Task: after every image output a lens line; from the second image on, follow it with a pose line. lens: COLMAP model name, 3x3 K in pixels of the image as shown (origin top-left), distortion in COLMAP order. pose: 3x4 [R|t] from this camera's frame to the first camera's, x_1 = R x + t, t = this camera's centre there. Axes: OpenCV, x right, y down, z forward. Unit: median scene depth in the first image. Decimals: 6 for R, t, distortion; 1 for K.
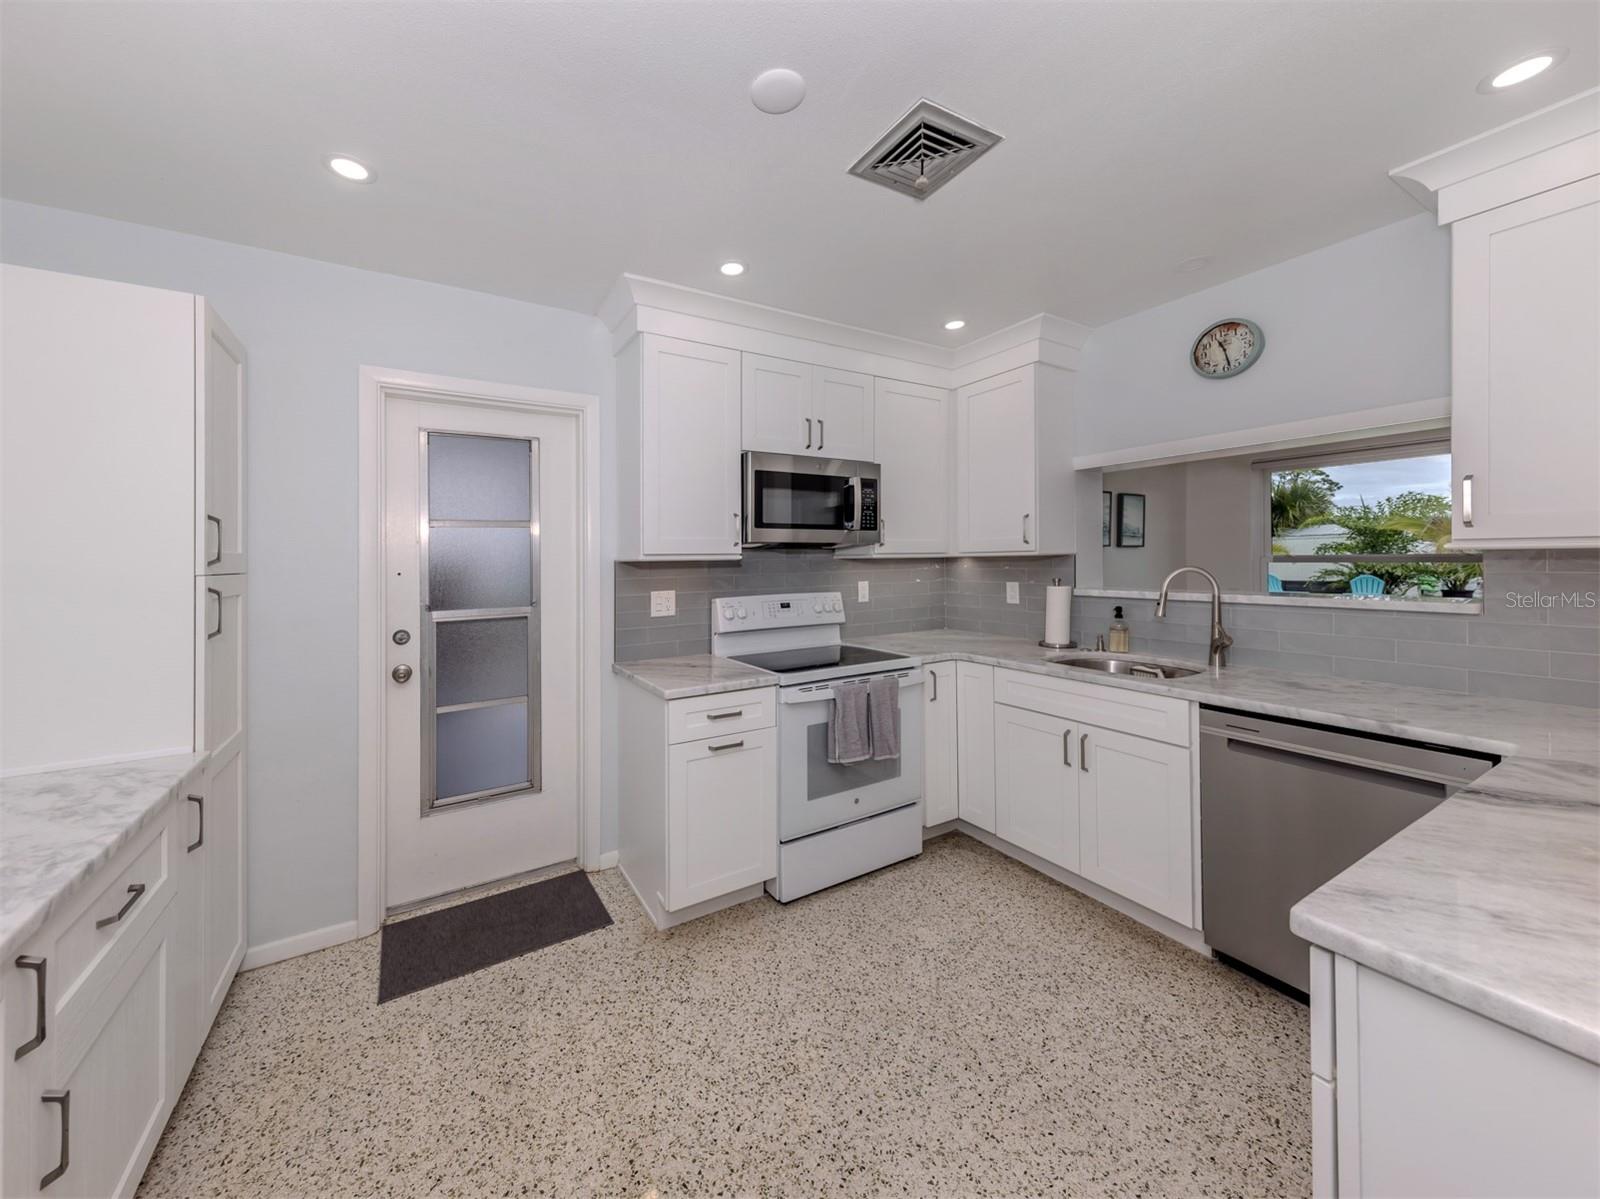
lens RADIAL K [[569.2, 0, 794.7], [0, 569.2, 559.6], [0, 0, 1]] dist [0.001081, -0.003964]
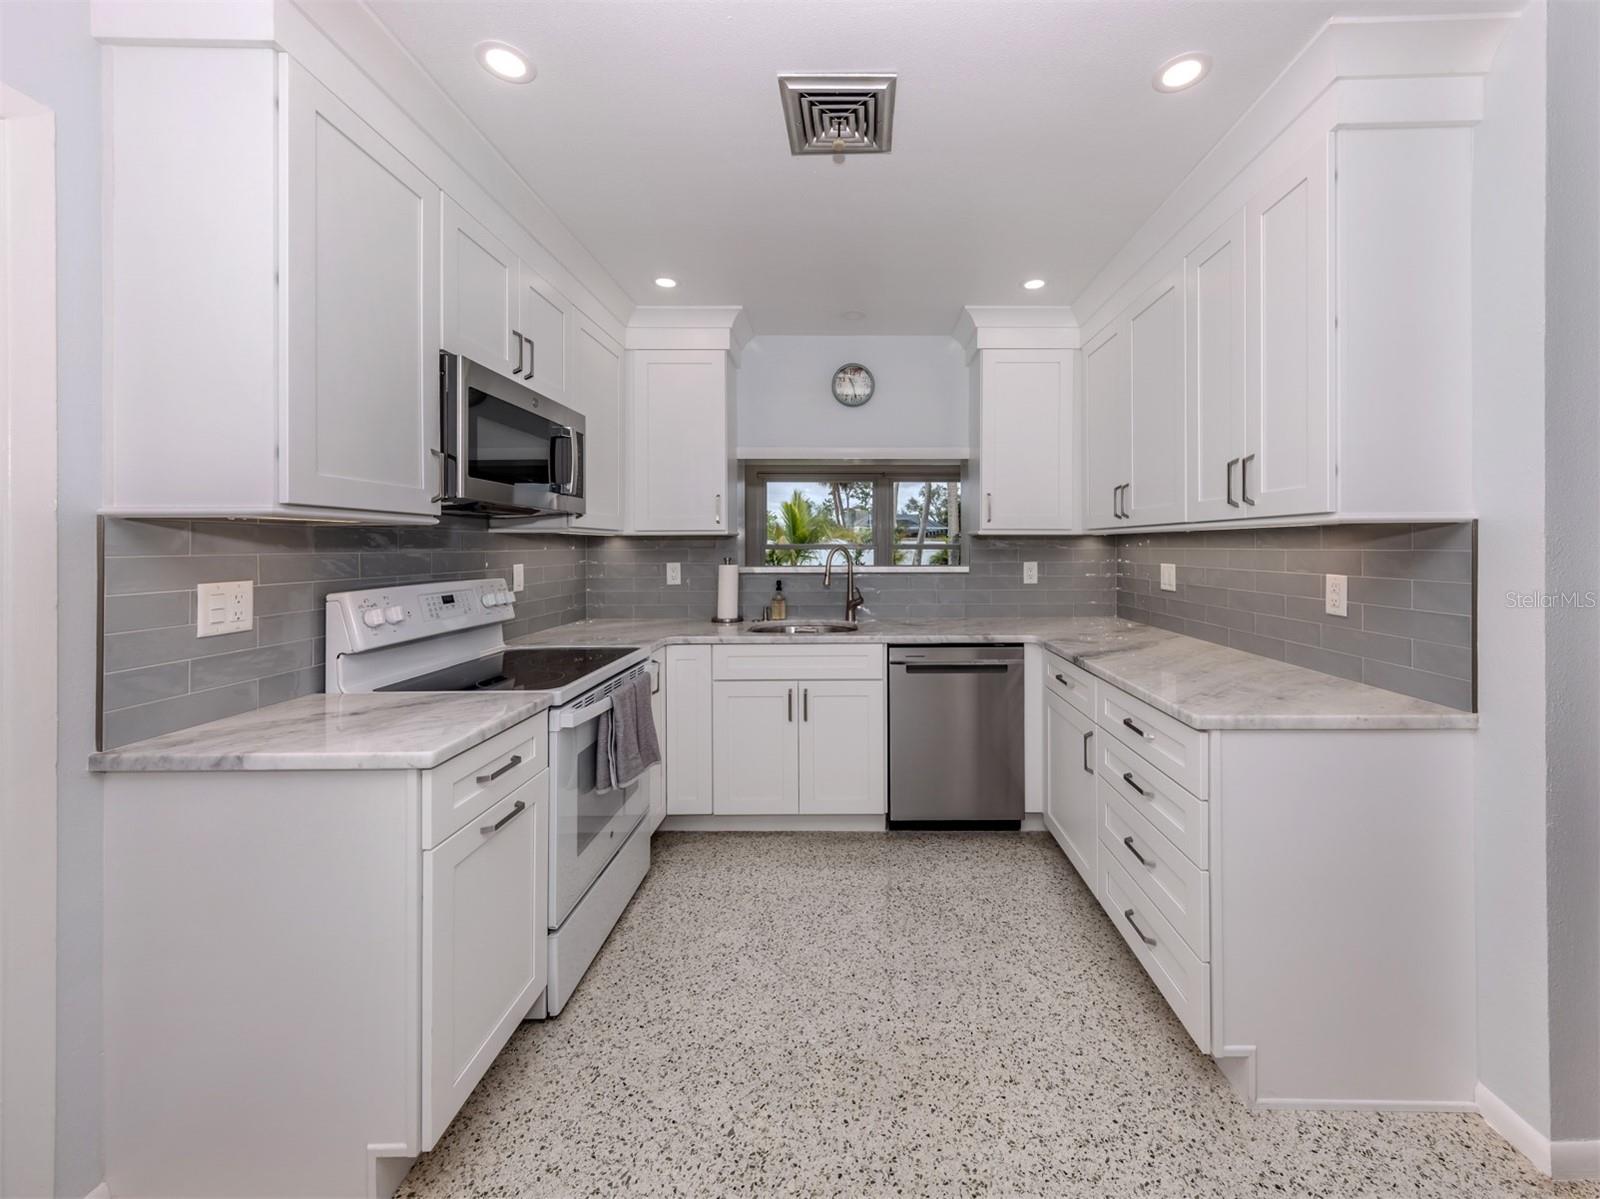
lens RADIAL K [[559.4, 0, 856.9], [0, 559.4, 552.0], [0, 0, 1]] dist [0.001018, -0.003629]
pose [[0.528517, 0.003380, 0.848916, -0.455292], [-0.003055, 0.999993, -0.002080, 0.035874], [-0.848917, -0.001494, 0.528524, 0.358538]]
